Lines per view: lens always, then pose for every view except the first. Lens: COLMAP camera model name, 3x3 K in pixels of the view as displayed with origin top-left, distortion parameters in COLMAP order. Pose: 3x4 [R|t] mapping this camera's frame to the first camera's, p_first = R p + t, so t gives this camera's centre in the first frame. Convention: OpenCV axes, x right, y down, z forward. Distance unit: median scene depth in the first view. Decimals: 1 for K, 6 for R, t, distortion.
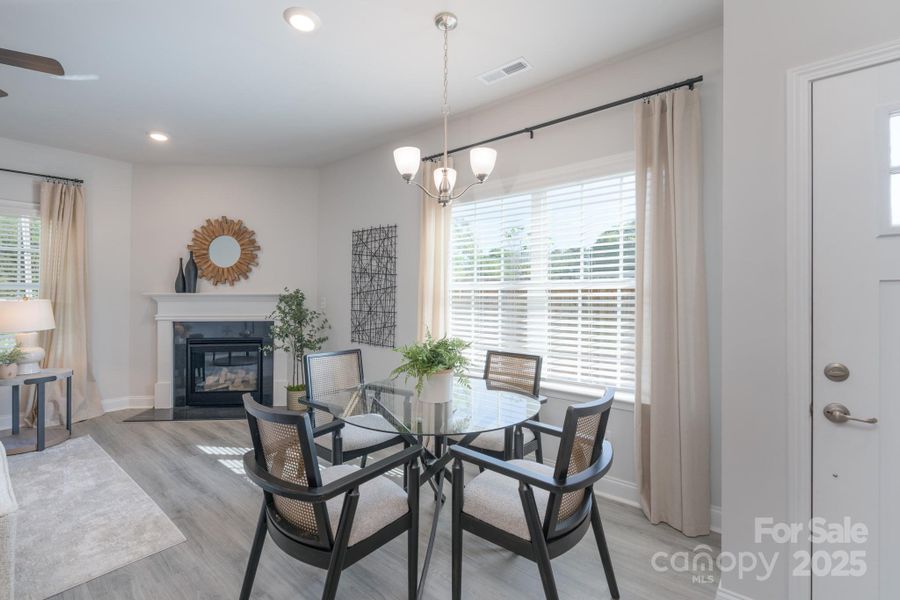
lens RADIAL K [[409.1, 0, 446.3], [0, 409.1, 295.0], [0, 0, 1]] dist [-0.000143, -0.000160]
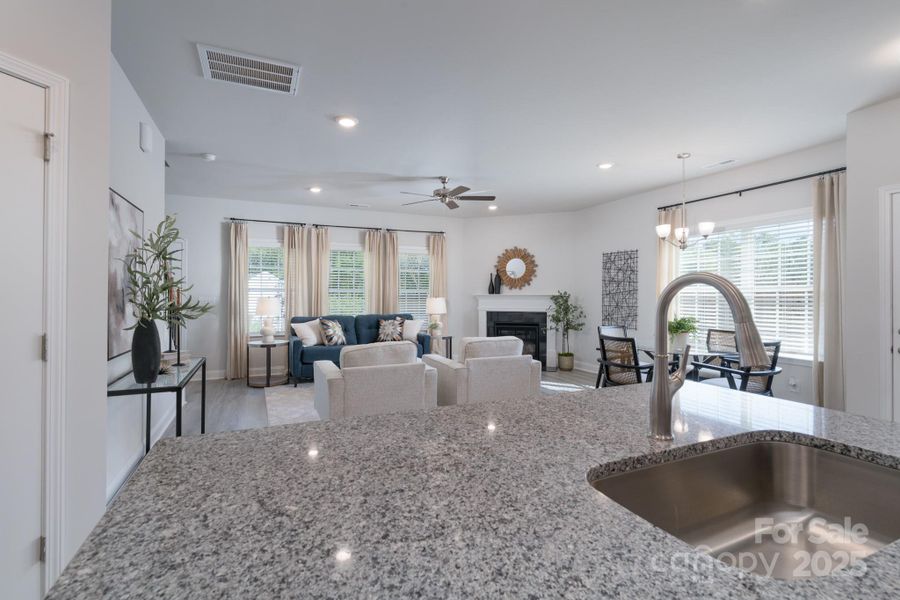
lens RADIAL K [[419.8, 0, 445.2], [0, 419.8, 296.1], [0, 0, 1]] dist [-0.000902, -0.000059]
pose [[0.902297, -0.000484, -0.431115, -0.088304], [0.001954, 0.999994, 0.002967, -0.002732], [0.431111, -0.003520, 0.902292, -0.689007]]
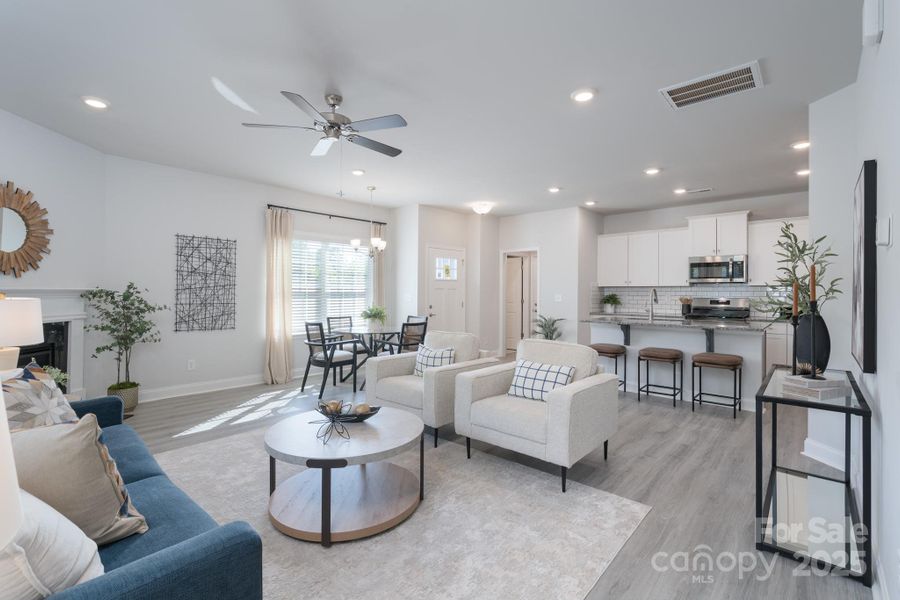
lens RADIAL K [[409.1, 0, 446.3], [0, 409.1, 295.0], [0, 0, 1]] dist [-0.000143, -0.000160]
pose [[0.025959, -0.010351, 0.999609, -1.394759], [-0.005329, 0.999931, 0.010493, -0.003517], [-0.999649, -0.005599, 0.025902, 0.228303]]
